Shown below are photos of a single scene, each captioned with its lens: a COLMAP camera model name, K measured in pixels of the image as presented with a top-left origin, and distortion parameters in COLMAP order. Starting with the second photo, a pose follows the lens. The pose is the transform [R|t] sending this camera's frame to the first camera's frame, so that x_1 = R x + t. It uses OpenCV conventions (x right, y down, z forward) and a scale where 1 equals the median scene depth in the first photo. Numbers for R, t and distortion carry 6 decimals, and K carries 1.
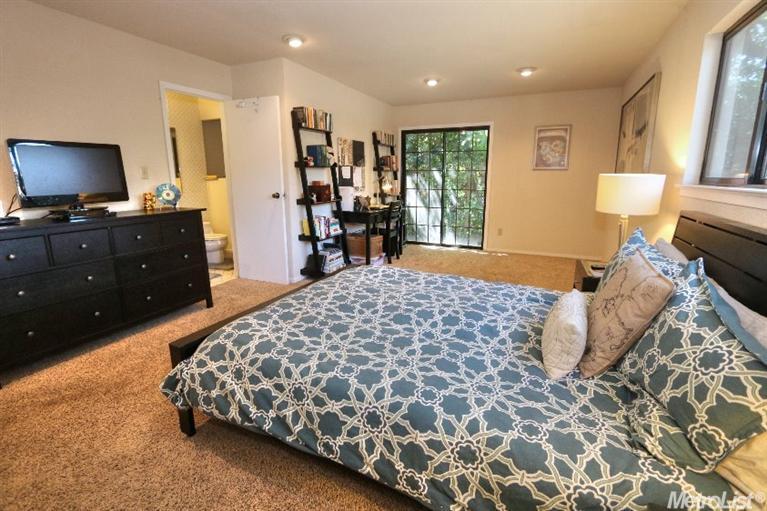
lens RADIAL K [[352.9, 0, 383.6], [0, 352.9, 250.4], [0, 0, 1]] dist [-0.018128, 0.001855]
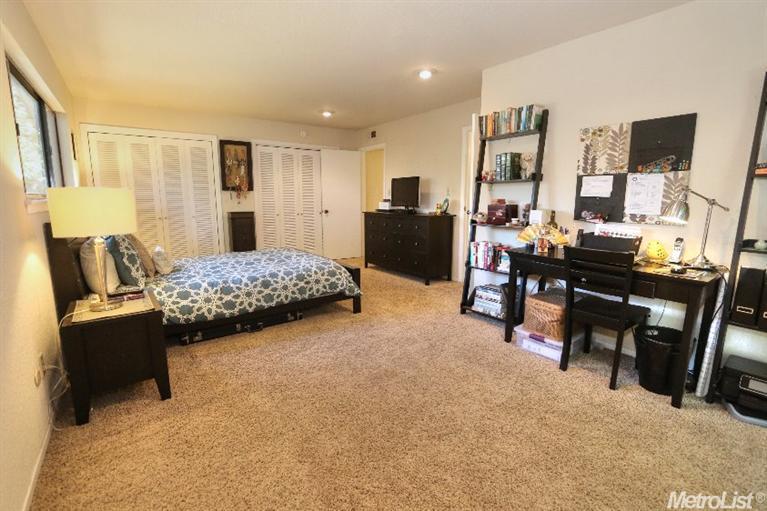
lens RADIAL K [[352.9, 0, 383.6], [0, 352.9, 250.4], [0, 0, 1]] dist [-0.018128, 0.001855]
pose [[-0.467630, 0.143087, -0.872266, 0.649367], [-0.178988, 0.951040, 0.251966, -0.238012], [0.865613, 0.273952, -0.419124, 1.133282]]
